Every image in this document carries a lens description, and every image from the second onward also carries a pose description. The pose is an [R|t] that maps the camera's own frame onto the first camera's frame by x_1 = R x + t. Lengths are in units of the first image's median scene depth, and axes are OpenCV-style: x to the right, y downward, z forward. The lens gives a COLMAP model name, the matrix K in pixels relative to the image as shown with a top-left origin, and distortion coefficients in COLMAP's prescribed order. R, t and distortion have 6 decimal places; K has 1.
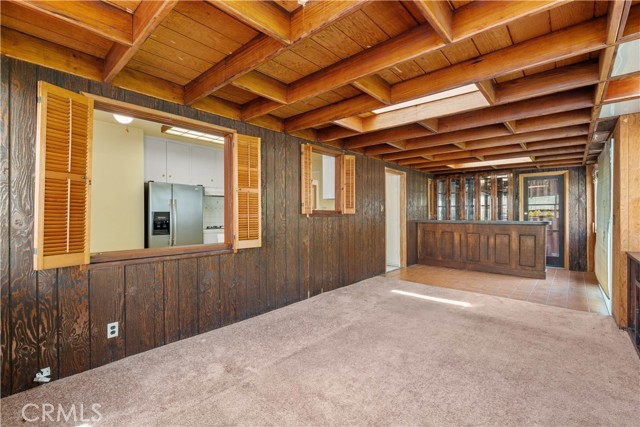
lens RADIAL K [[282.9, 0, 322.6], [0, 282.9, 212.1], [0, 0, 1]] dist [-0.009137, 0.000617]
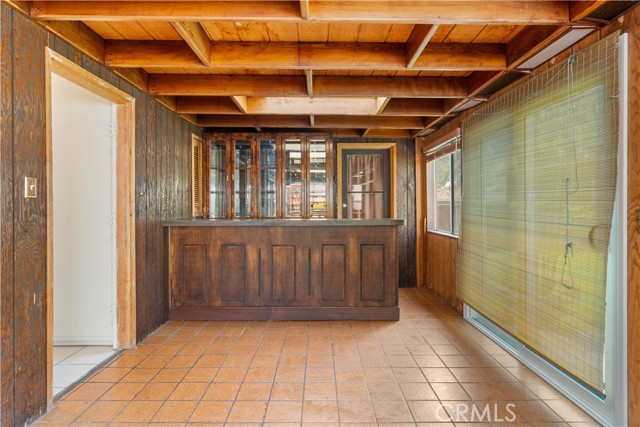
lens RADIAL K [[338.5, 0, 322.2], [0, 338.5, 208.4], [0, 0, 1]] dist [0.008161, 0.000848]
pose [[0.745466, -0.006049, 0.666517, 0.178704], [-0.001822, 0.999937, 0.011112, 0.002829], [-0.666542, -0.009499, 0.745407, 0.487306]]
